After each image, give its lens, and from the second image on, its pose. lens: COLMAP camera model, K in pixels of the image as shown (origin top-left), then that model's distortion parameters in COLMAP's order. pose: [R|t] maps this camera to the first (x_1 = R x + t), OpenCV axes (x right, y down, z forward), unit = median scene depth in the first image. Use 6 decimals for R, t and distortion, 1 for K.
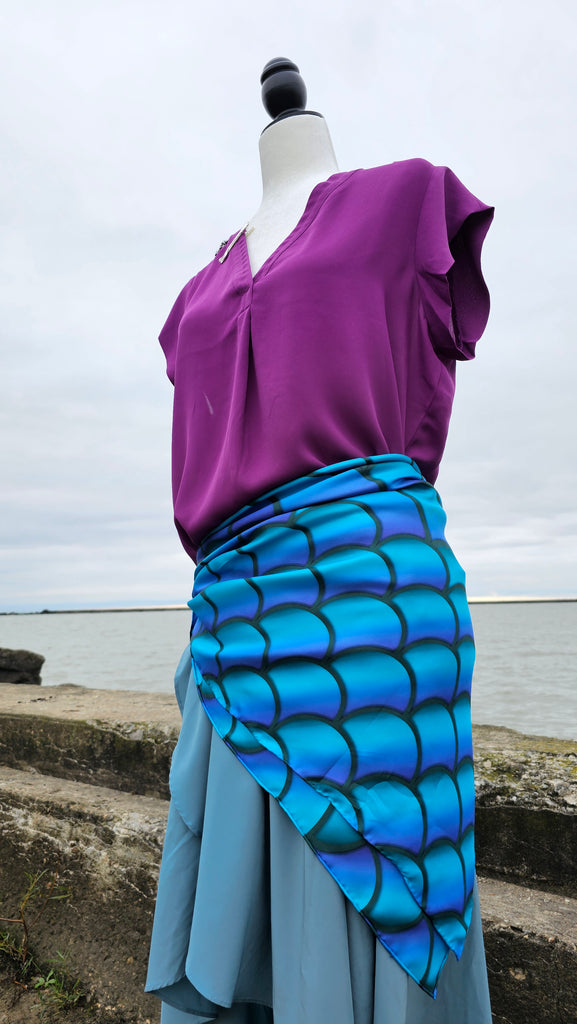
lens RADIAL K [[736.4, 0, 286.0], [0, 736.4, 514.1], [0, 0, 1]] dist [0.022262, -0.006430]
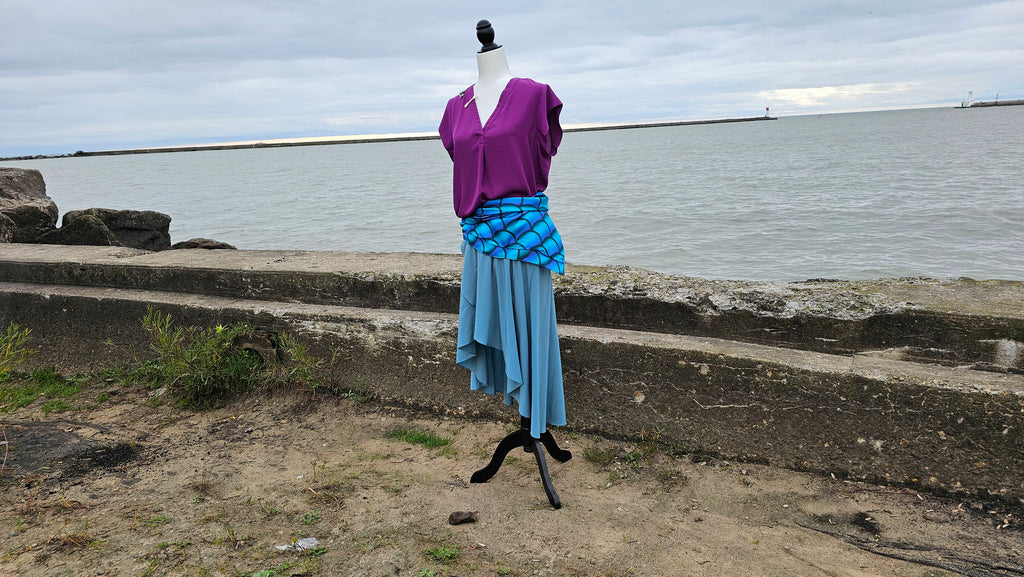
lens RADIAL K [[736.4, 0, 512.8], [0, 736.4, 290.4], [0, 0, 1]] dist [0.022262, -0.006430]
pose [[0.978409, -0.072948, 0.193378, -0.249449], [0.006684, 0.946320, 0.323162, -0.296888], [-0.206571, -0.314892, 0.926375, -0.883173]]
